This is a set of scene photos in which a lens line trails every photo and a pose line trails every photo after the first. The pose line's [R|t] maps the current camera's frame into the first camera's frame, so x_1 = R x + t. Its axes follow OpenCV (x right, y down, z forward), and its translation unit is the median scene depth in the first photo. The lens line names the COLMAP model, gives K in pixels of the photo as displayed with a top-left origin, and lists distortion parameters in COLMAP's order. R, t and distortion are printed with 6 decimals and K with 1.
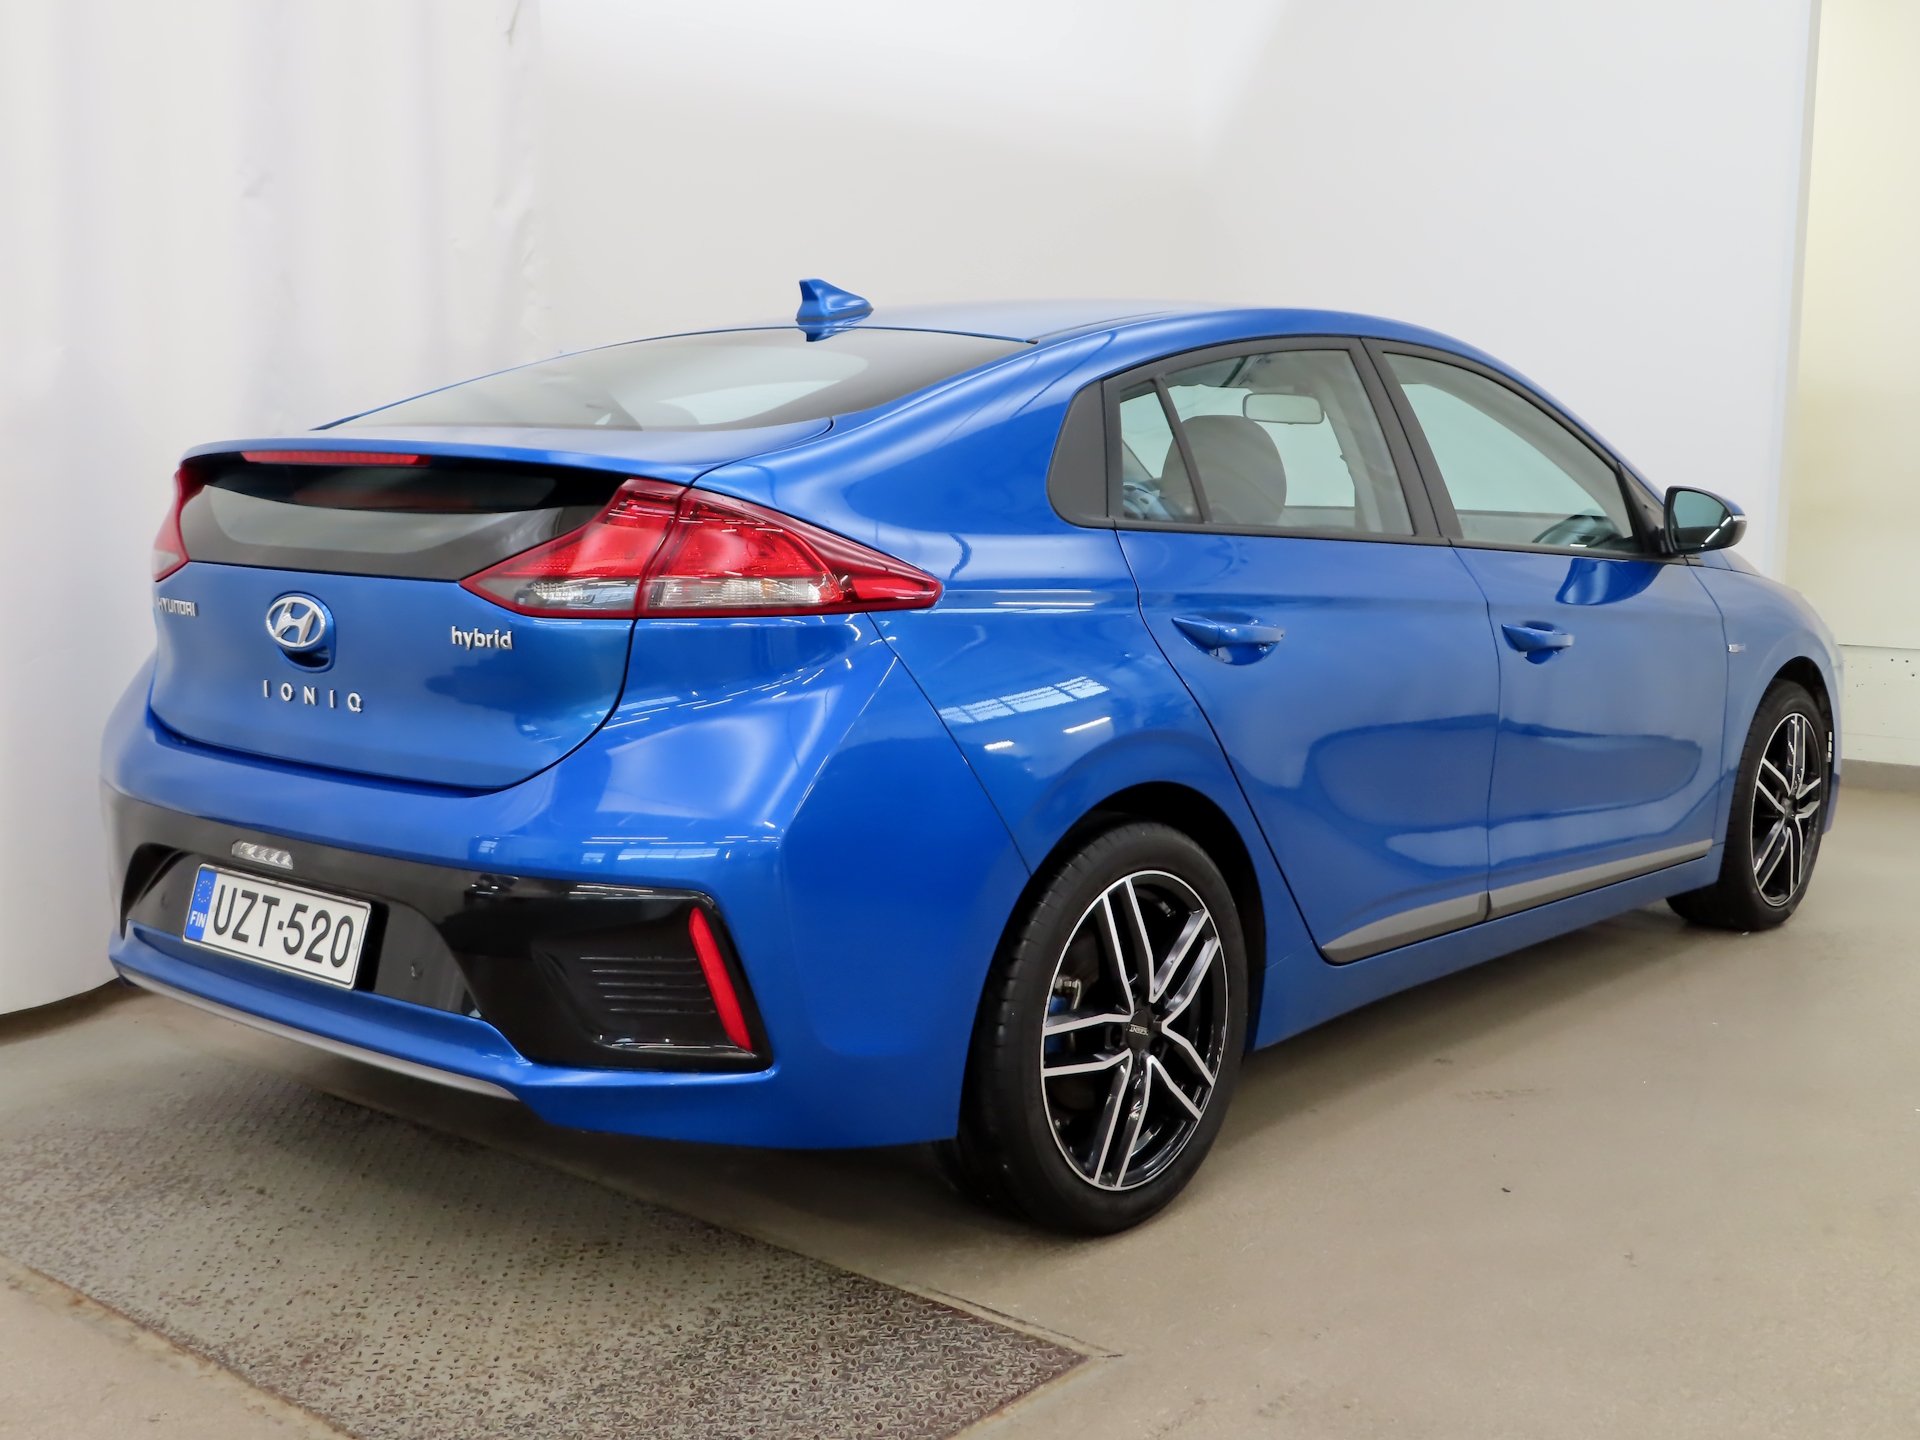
lens RADIAL K [[2217.1, 0, 959.7], [0, 2217.1, 721.7], [0, 0, 1]] dist [0.025559, 0.000000]
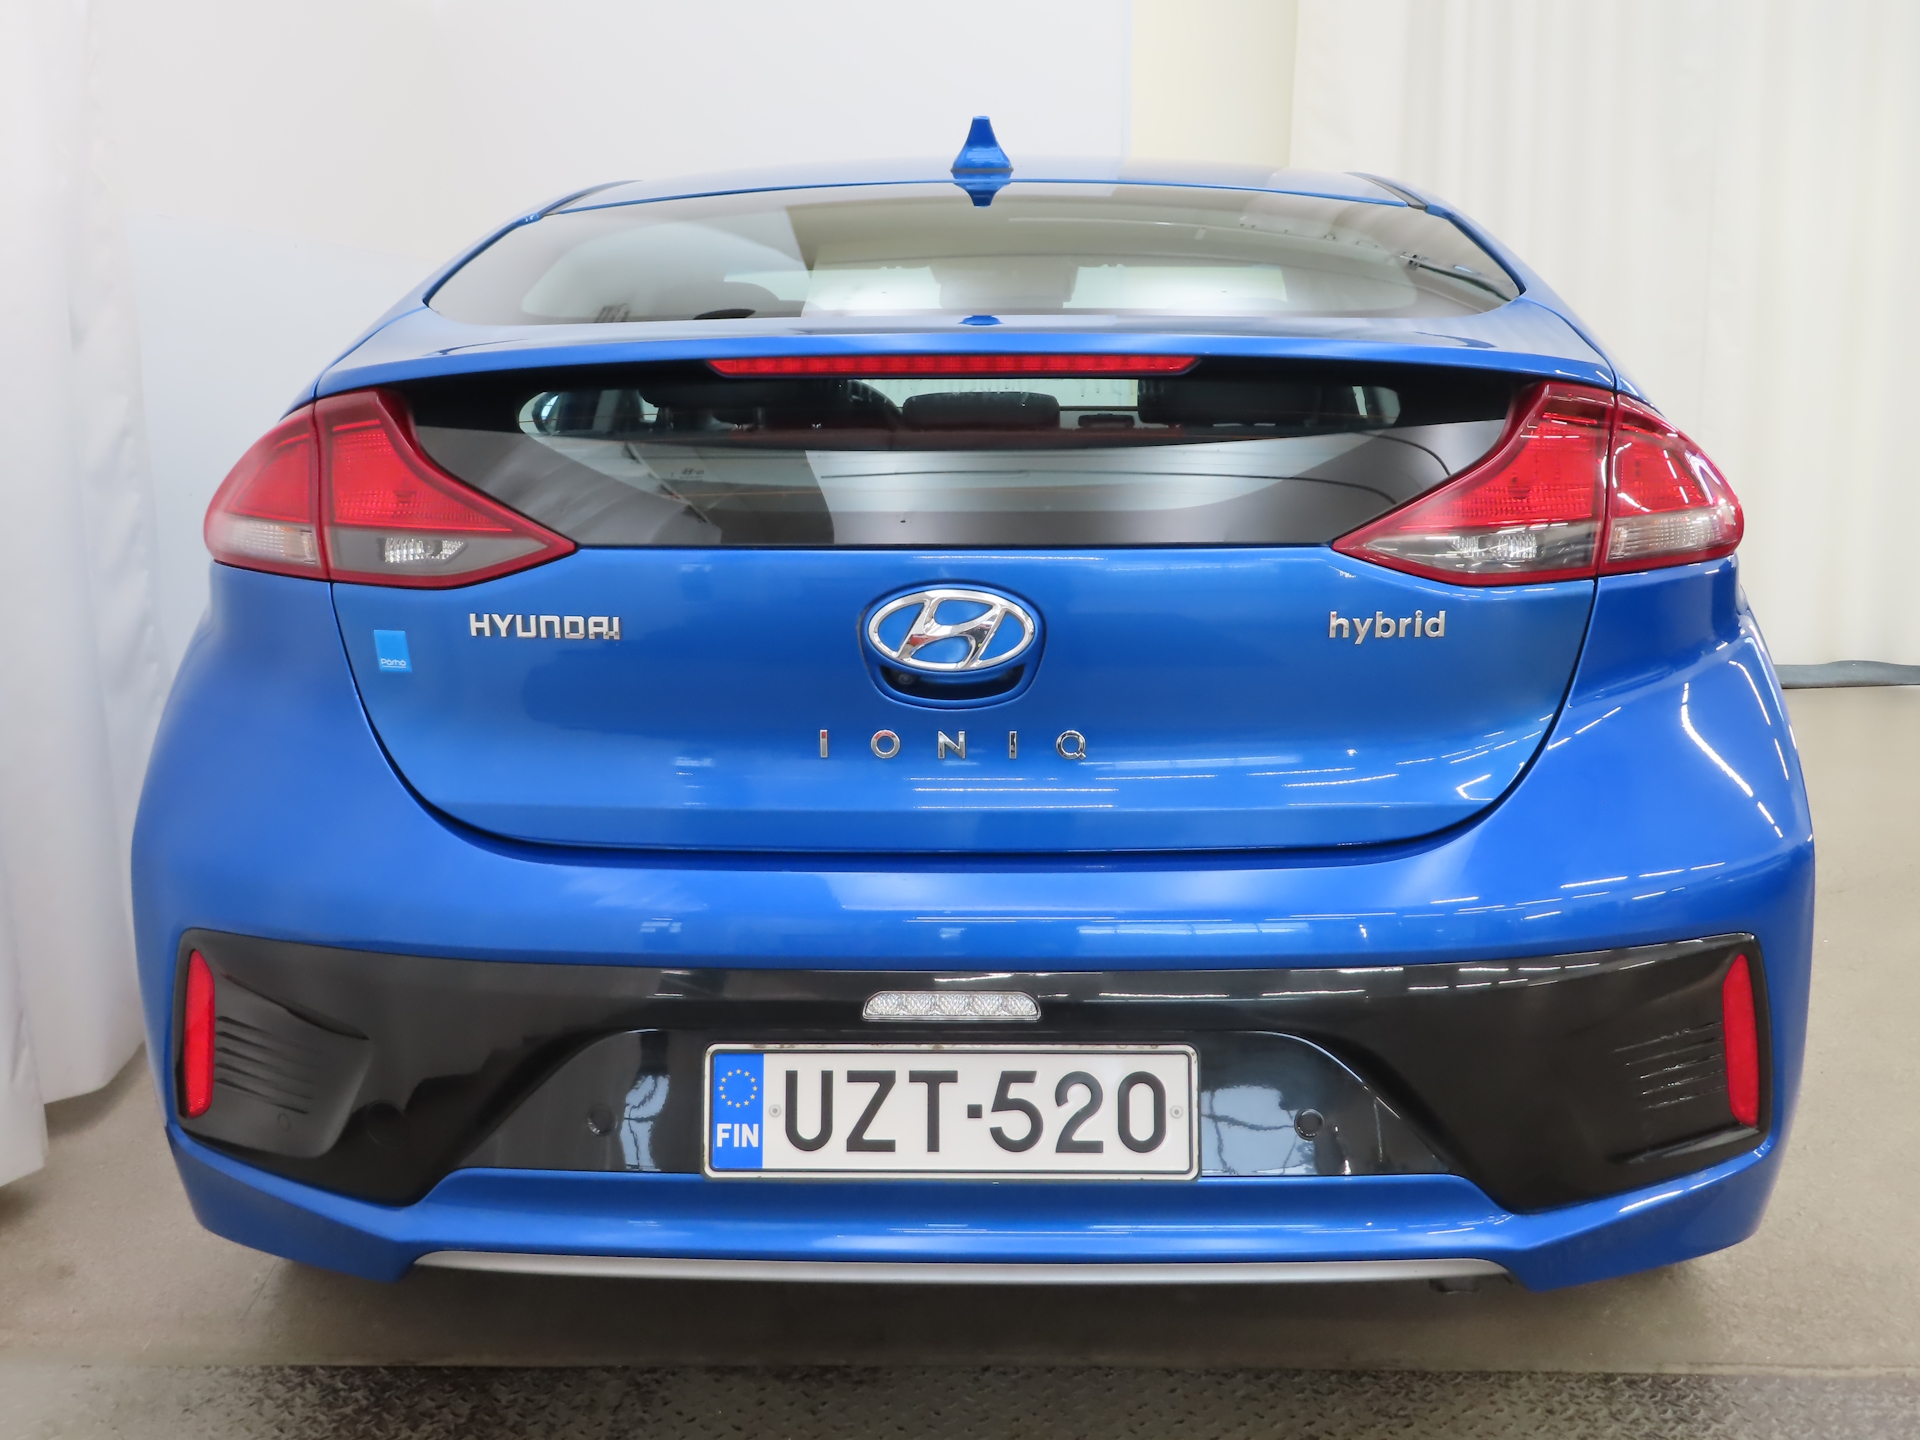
lens RADIAL K [[2217.1, 0, 960.0], [0, 2217.1, 717.3], [0, 0, 1]] dist [0.025559, 0.000000]
pose [[0.769231, -0.117312, 0.628110, -0.696647], [0.089950, 0.993094, 0.075320, -0.067649], [-0.632608, -0.001440, 0.774471, 0.519672]]
